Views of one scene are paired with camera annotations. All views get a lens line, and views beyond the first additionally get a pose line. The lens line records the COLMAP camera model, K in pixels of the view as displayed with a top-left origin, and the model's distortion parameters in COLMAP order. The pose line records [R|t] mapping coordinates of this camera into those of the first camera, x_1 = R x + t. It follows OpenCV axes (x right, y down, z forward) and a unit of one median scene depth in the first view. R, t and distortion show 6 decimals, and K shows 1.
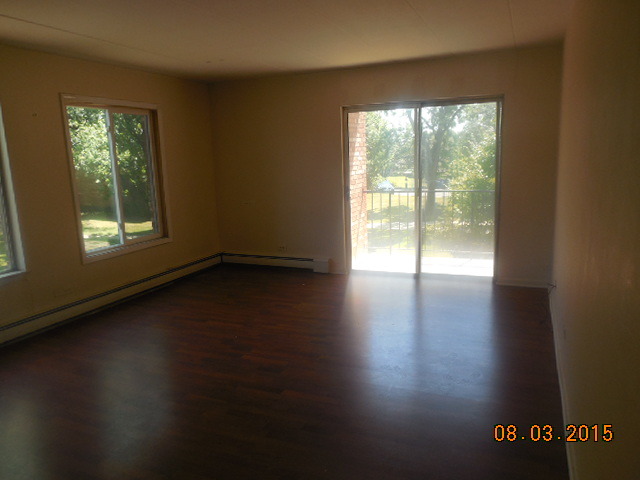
lens RADIAL K [[479.6, 0, 319.5], [0, 479.6, 235.6], [0, 0, 1]] dist [0.010528, 0.003020]
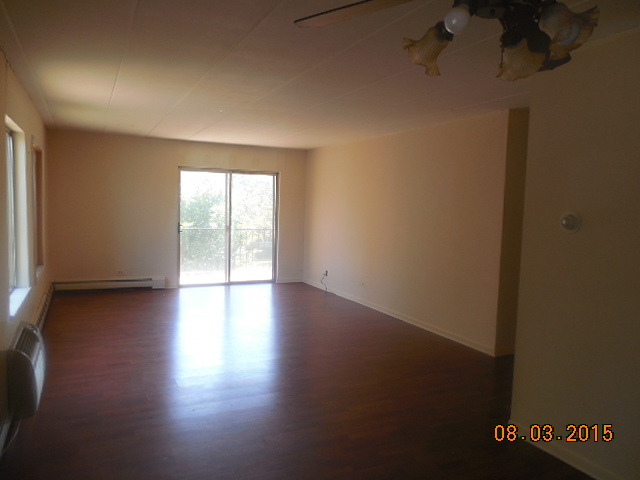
lens RADIAL K [[479.6, 0, 319.9], [0, 479.6, 240.2], [0, 0, 1]] dist [0.010528, 0.003020]
pose [[0.653044, -0.002932, 0.757314, -0.697832], [0.066435, 0.996359, -0.053430, 0.044723], [-0.754400, 0.085204, 0.650861, -0.185218]]
